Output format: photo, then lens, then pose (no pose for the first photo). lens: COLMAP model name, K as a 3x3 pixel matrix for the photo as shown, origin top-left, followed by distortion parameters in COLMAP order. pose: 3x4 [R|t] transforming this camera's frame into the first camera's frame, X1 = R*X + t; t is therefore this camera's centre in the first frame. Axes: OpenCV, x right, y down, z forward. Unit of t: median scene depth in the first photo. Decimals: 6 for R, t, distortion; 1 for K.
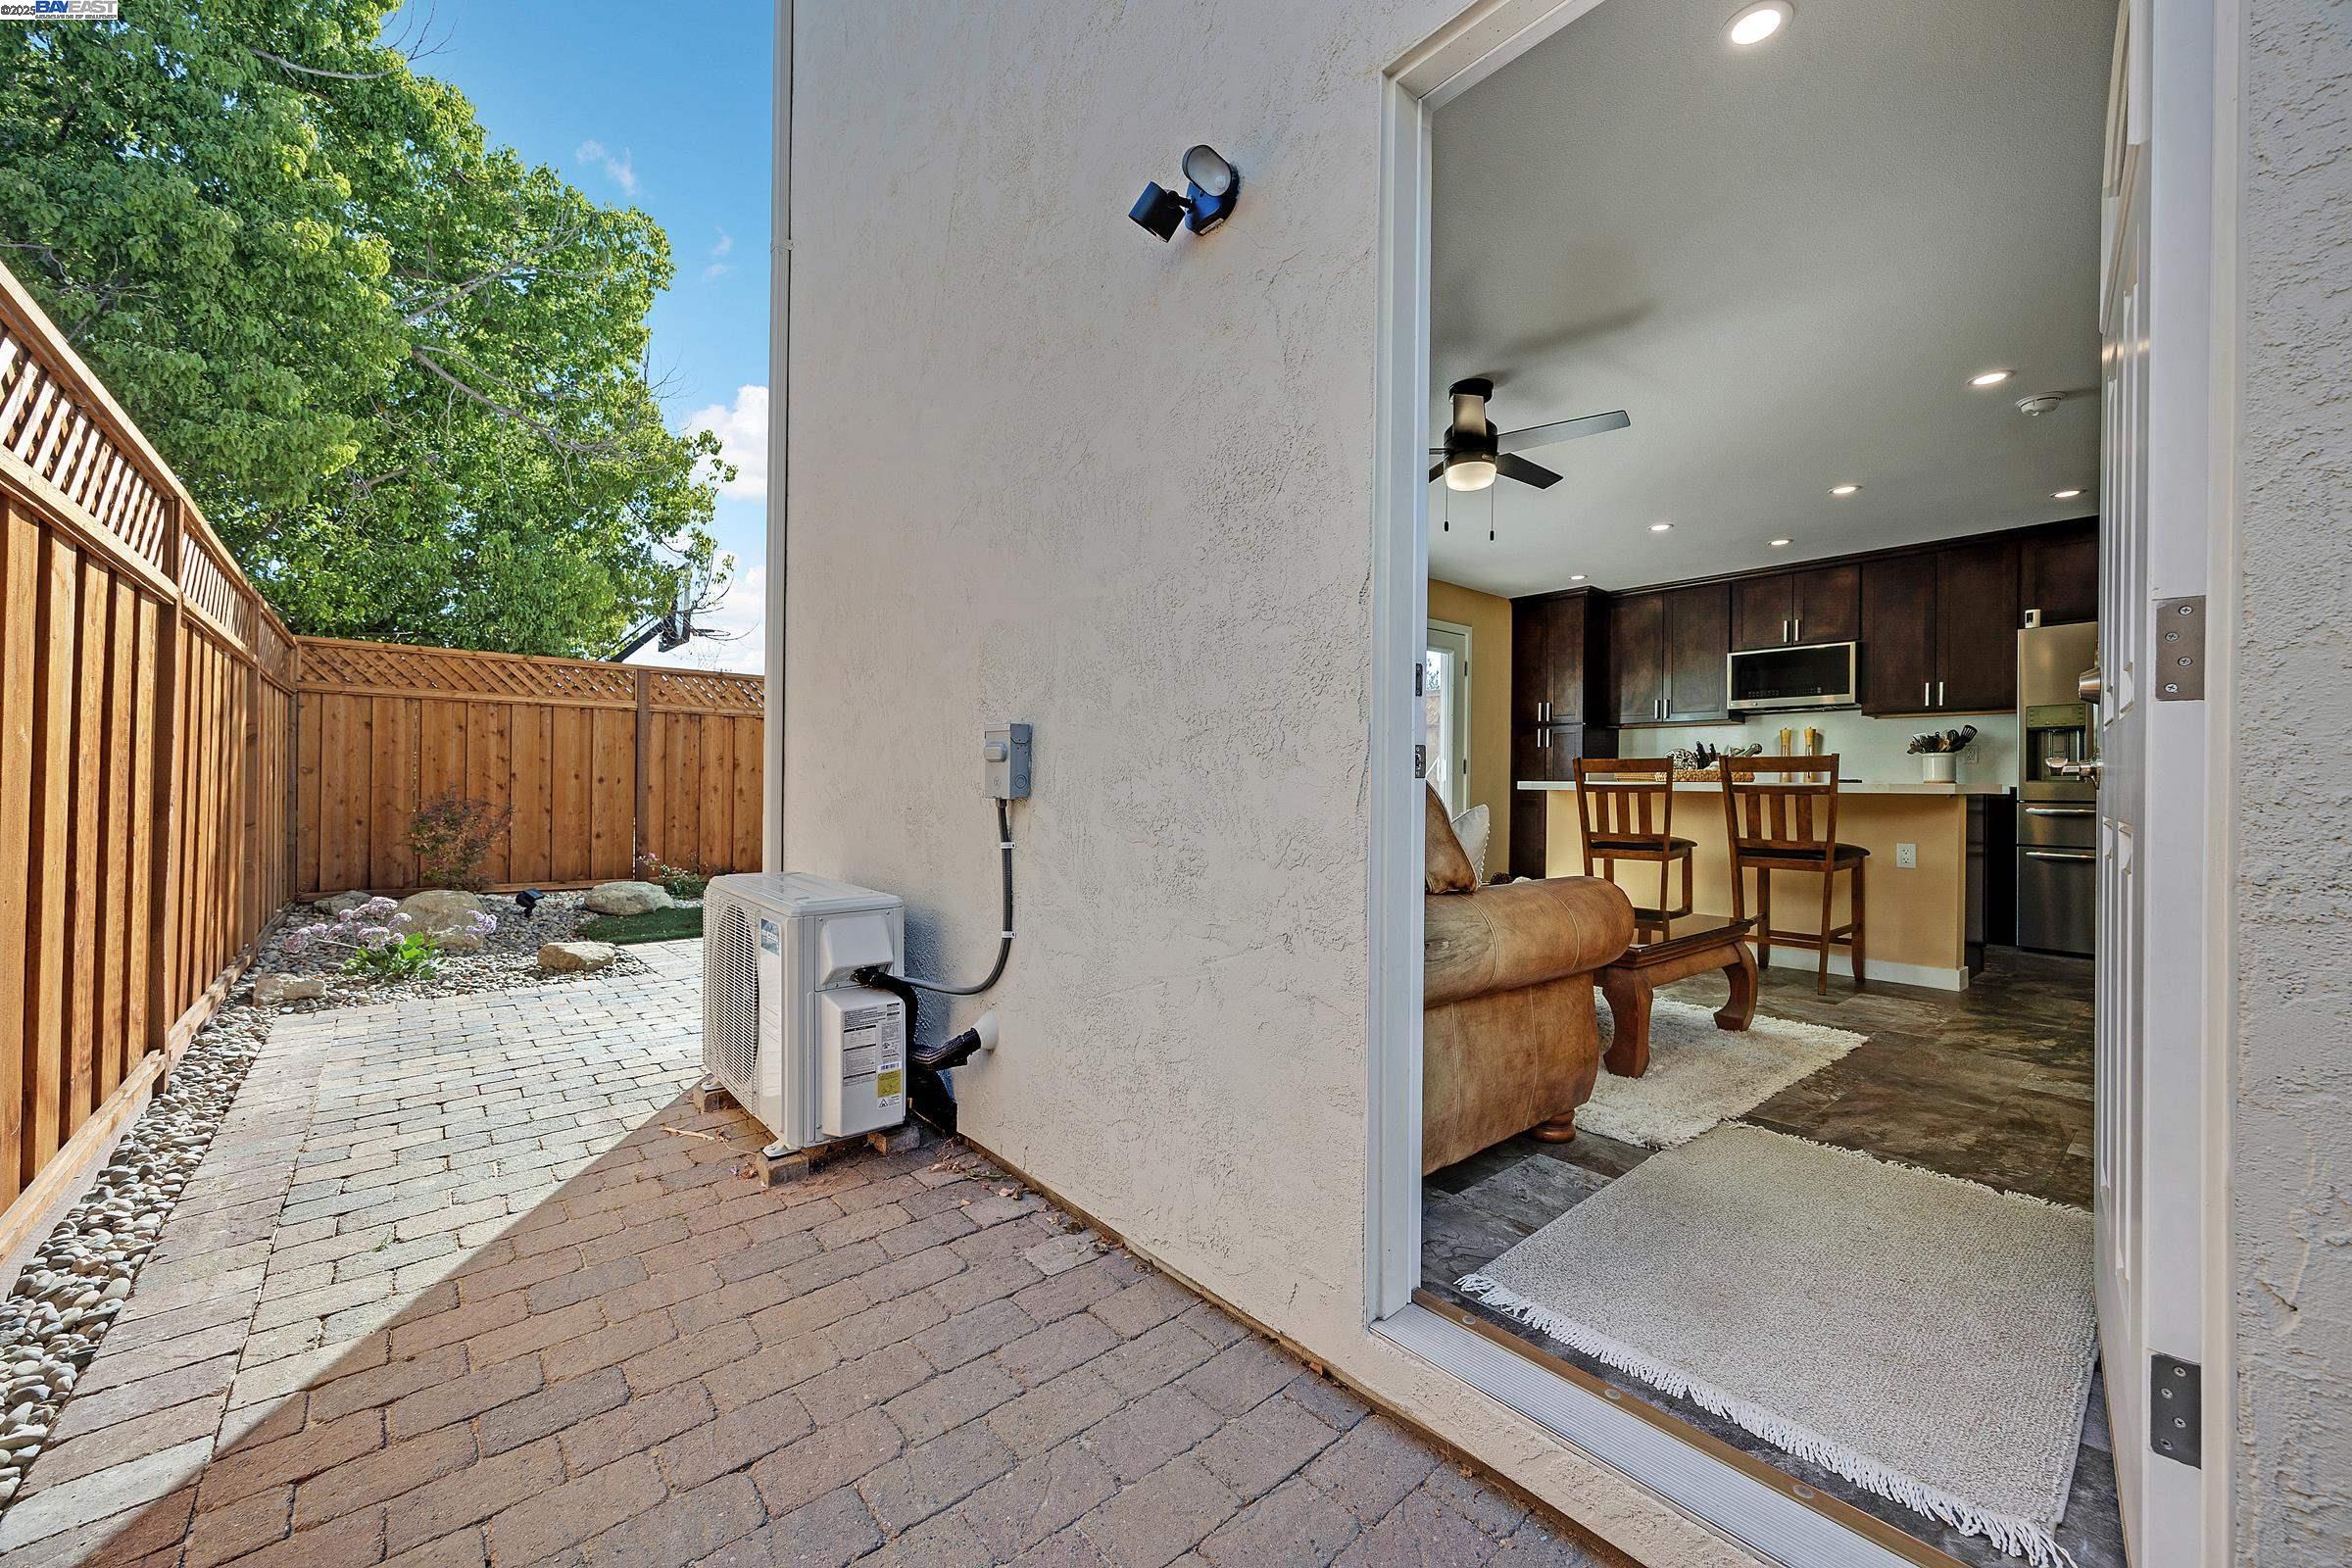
lens RADIAL K [[900.4, 0, 1171.8], [0, 900.4, 780.8], [0, 0, 1]] dist [-0.000440, -0.000140]
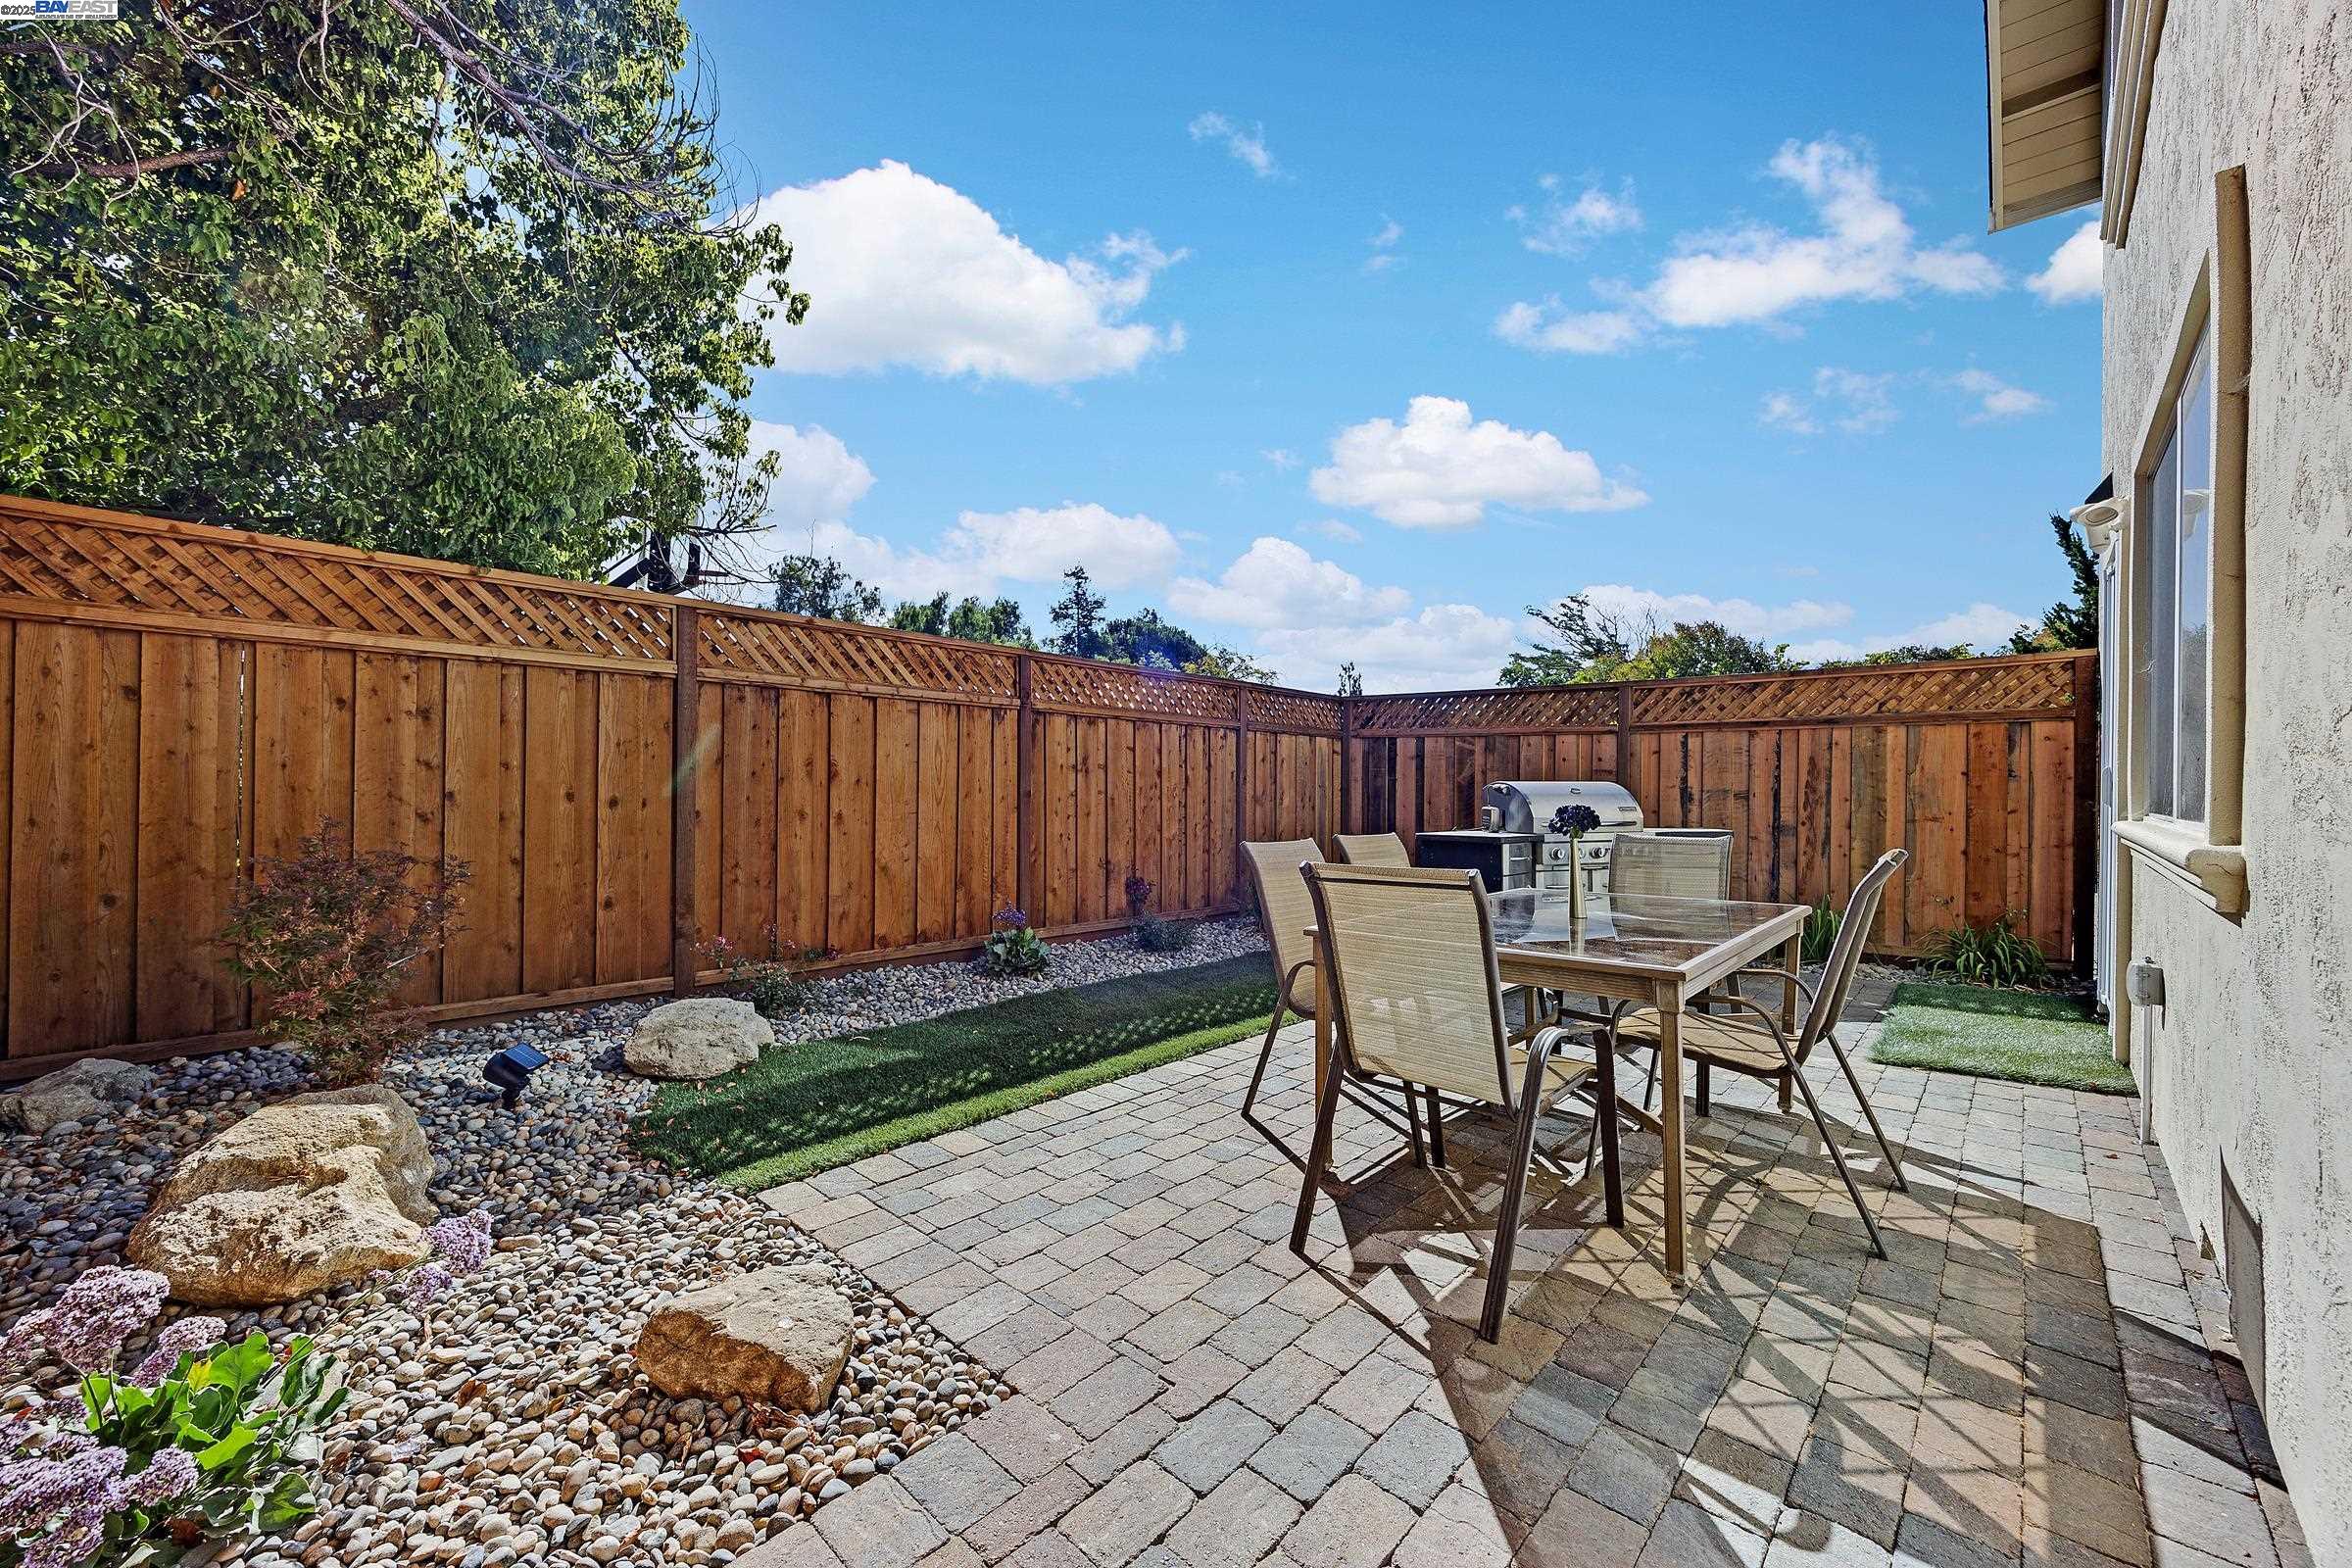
lens RADIAL K [[900.4, 0, 1176.4], [0, 900.4, 778.0], [0, 0, 1]] dist [-0.000440, -0.000140]
pose [[0.994198, -0.001176, 0.107559, -0.371019], [0.001809, 0.999982, -0.005785, -0.012598], [-0.107551, 0.005946, 0.994182, 0.439432]]
